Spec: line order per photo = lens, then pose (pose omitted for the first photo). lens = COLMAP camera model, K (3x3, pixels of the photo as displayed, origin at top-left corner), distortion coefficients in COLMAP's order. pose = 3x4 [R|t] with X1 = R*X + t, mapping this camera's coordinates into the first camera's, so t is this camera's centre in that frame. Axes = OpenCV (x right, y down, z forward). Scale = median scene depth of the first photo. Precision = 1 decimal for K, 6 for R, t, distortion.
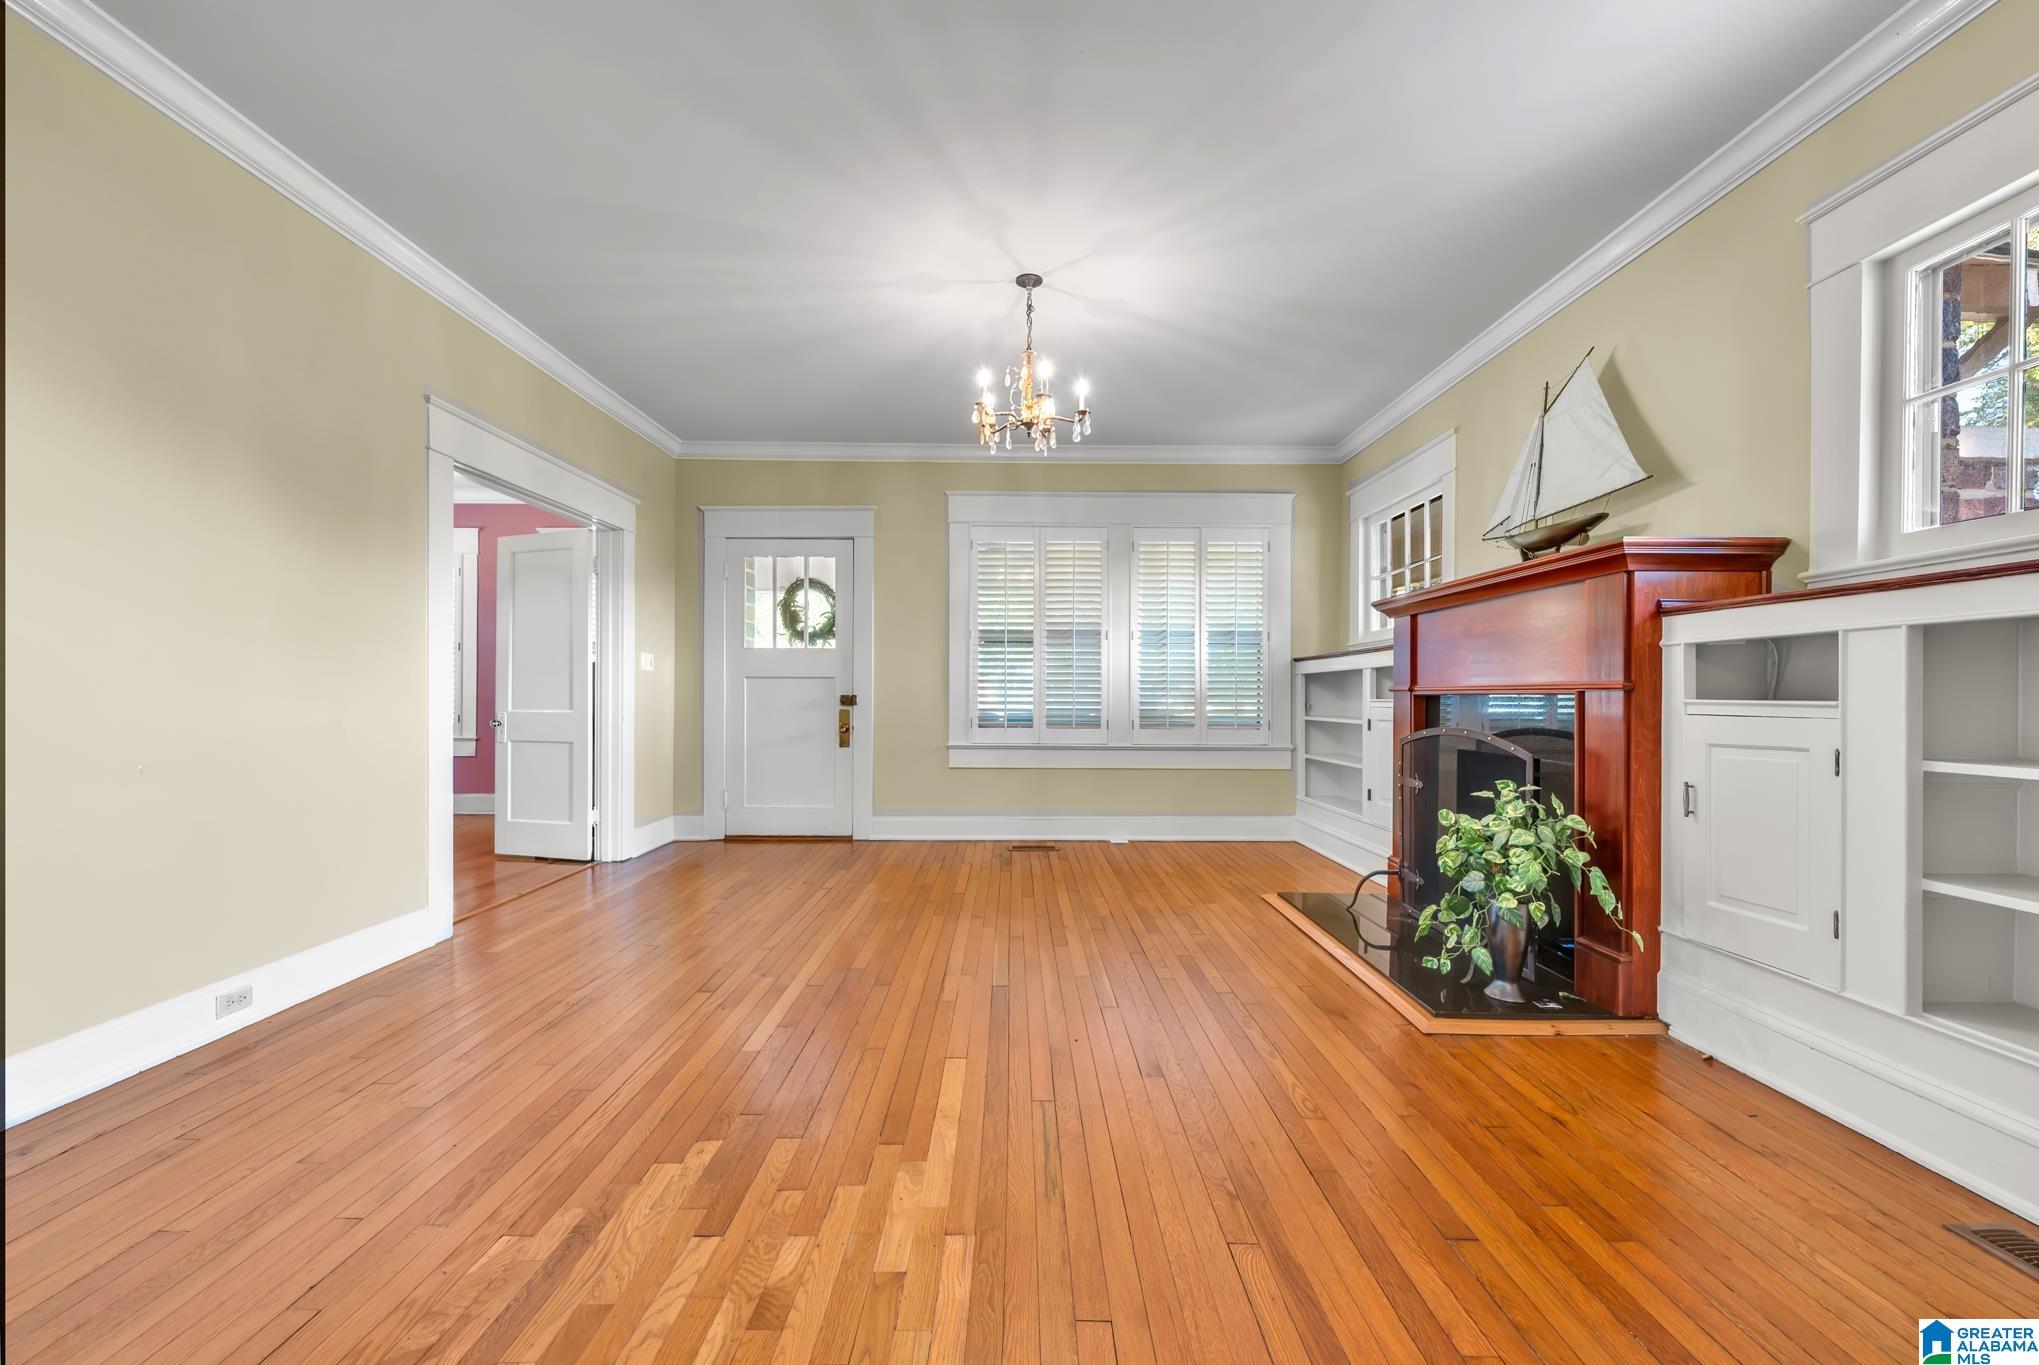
lens RADIAL K [[822.9, 0, 1009.9], [0, 822.9, 697.6], [0, 0, 1]] dist [-0.002666, -0.000673]
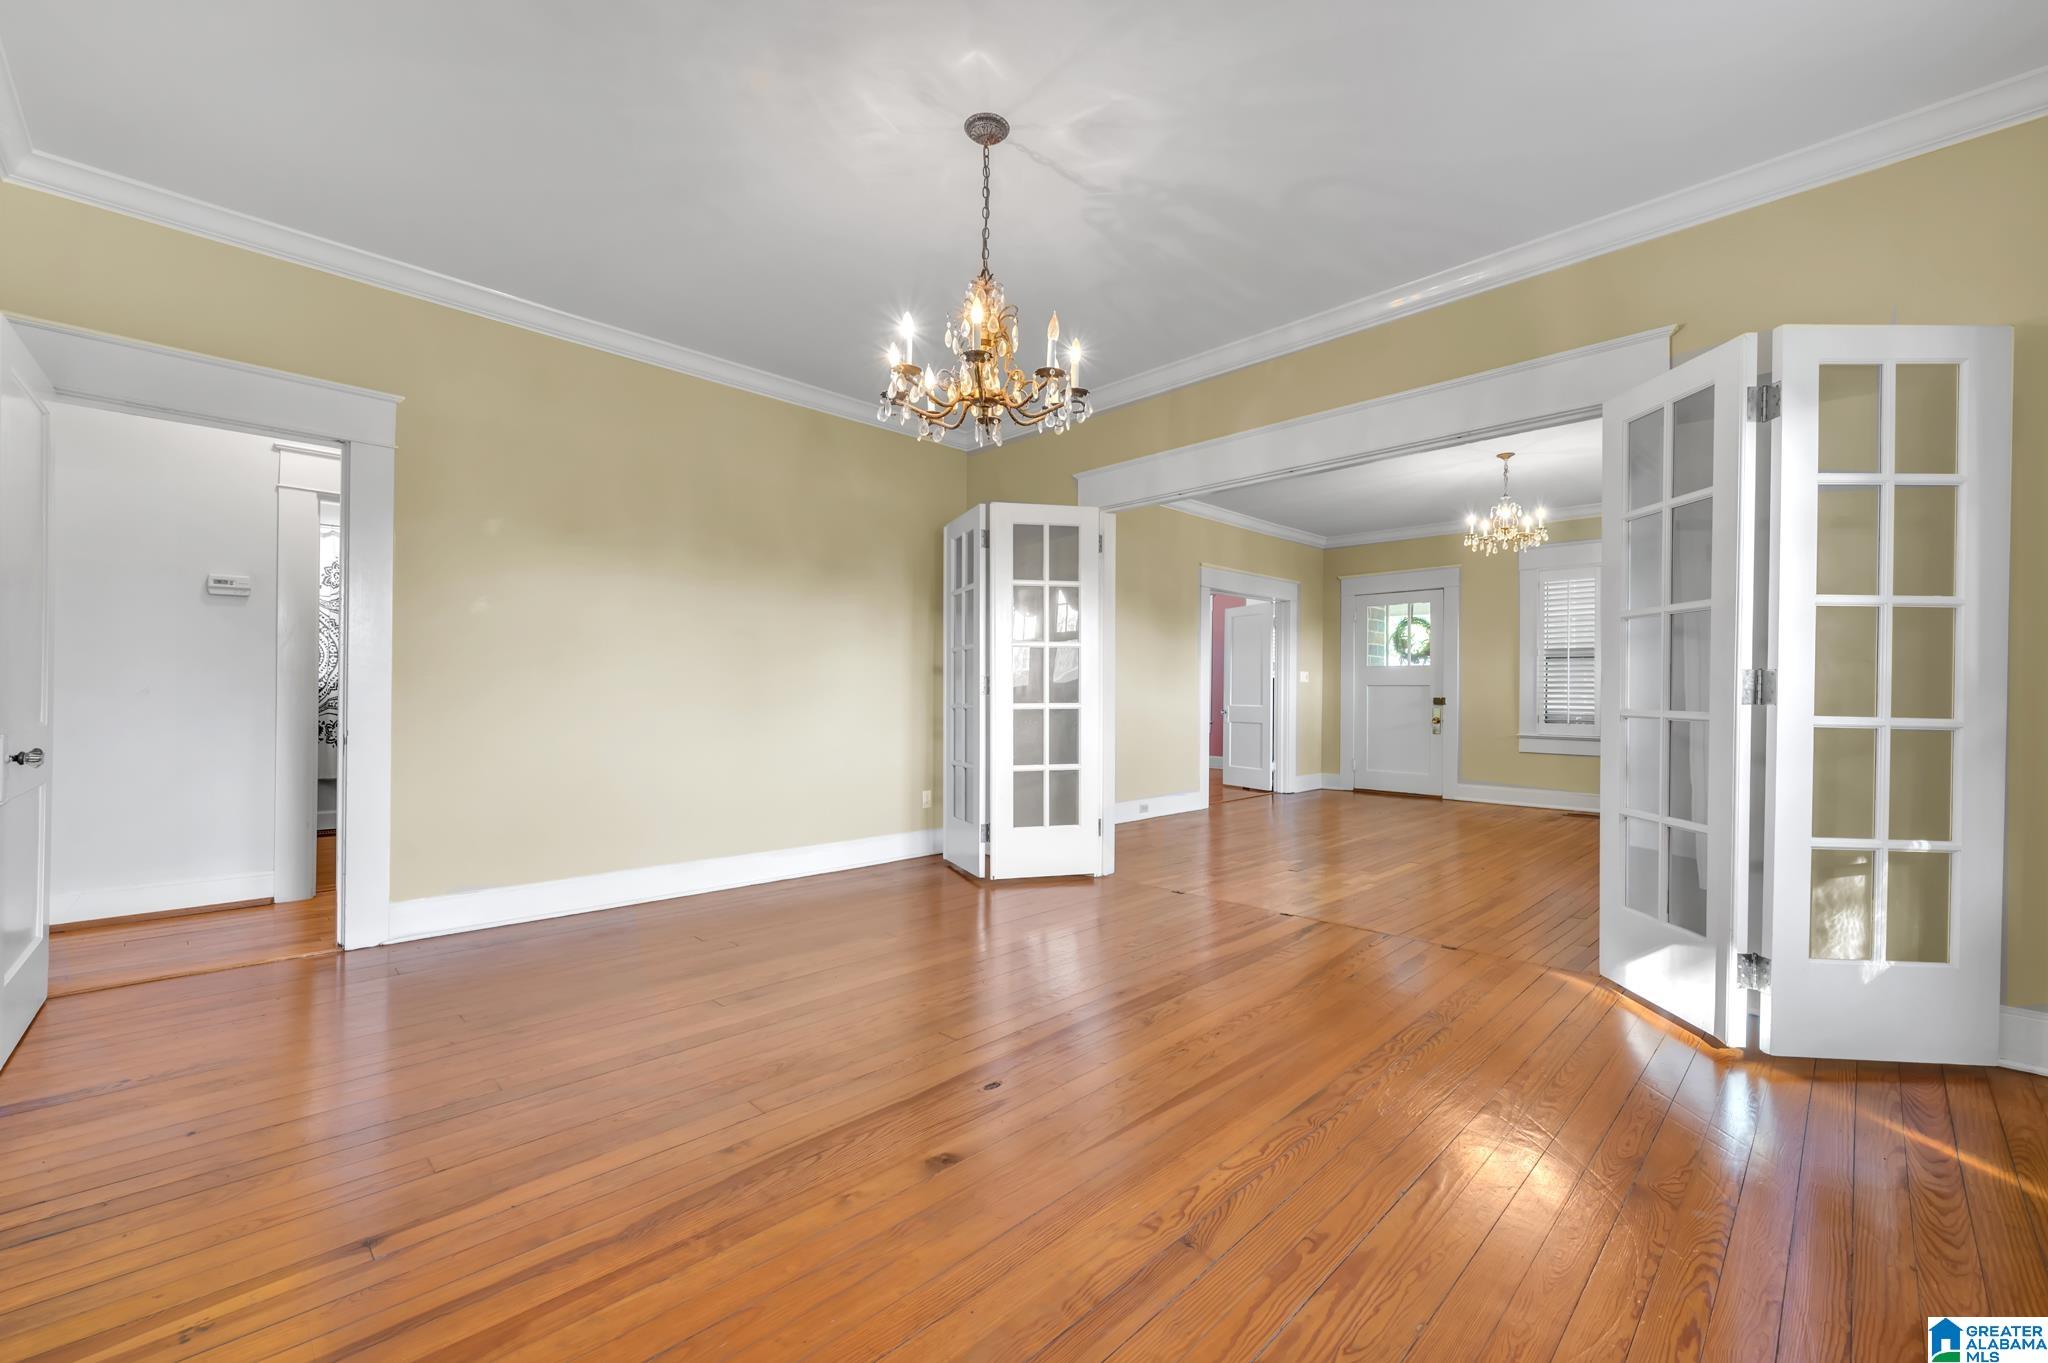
lens RADIAL K [[826.6, 0, 1017.3], [0, 826.6, 692.2], [0, 0, 1]] dist [-0.002666, -0.000673]
pose [[0.701693, 0.003993, -0.712468, 0.317647], [-0.006313, 0.999980, -0.000614, -0.006849], [0.712451, 0.004928, 0.701704, -0.543840]]
